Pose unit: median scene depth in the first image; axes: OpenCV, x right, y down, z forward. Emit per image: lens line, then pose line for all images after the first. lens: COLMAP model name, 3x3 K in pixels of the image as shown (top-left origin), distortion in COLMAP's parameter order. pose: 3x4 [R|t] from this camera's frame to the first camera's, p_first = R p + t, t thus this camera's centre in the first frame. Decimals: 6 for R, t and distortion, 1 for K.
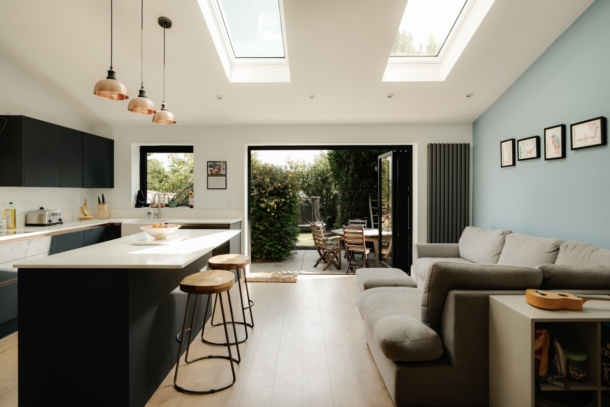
lens RADIAL K [[320.1, 0, 299.0], [0, 320.1, 195.1], [0, 0, 1]] dist [-0.001194, 0.000375]
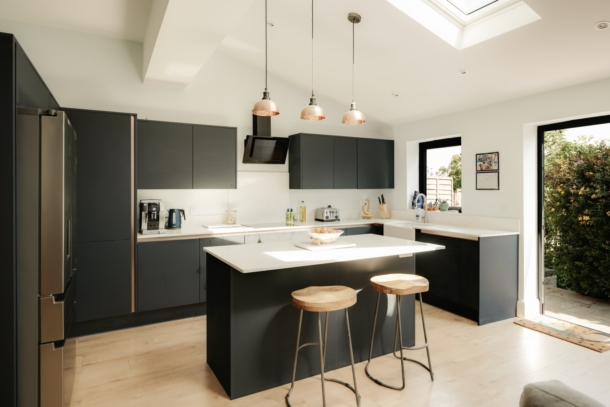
lens RADIAL K [[364.6, 0, 311.4], [0, 364.6, 190.3], [0, 0, 1]] dist [0.009206, 0.000103]
pose [[0.518194, 0.003154, -0.855257, 0.253440], [-0.006209, 0.999981, -0.000074, -0.013839], [0.855240, 0.005349, 0.518204, 0.187119]]
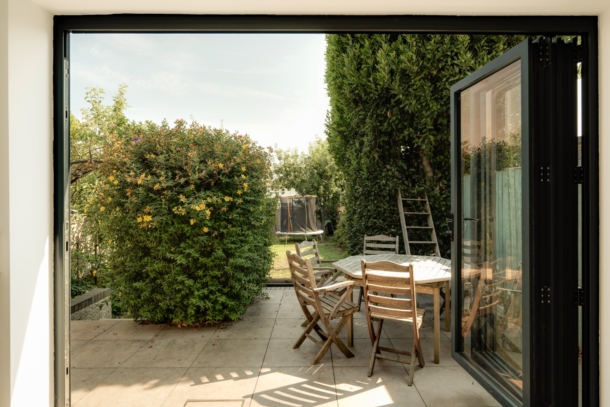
lens RADIAL K [[364.6, 0, 319.2], [0, 364.6, 192.2], [0, 0, 1]] dist [0.009206, 0.000103]
pose [[0.997612, -0.002046, 0.069033, 0.061383], [0.002470, 0.999979, -0.006054, 0.012468], [-0.069020, 0.006210, 0.997596, 0.639404]]
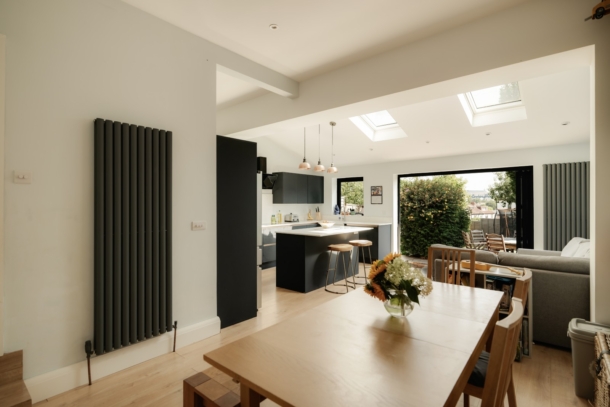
lens RADIAL K [[287.0, 0, 308.2], [0, 287.0, 203.9], [0, 0, 1]] dist [0.006552, 0.000242]
pose [[0.785620, -0.001293, -0.618708, 0.336570], [-0.003214, 0.999976, -0.006171, -0.008014], [0.618701, 0.006837, 0.785597, -0.304617]]
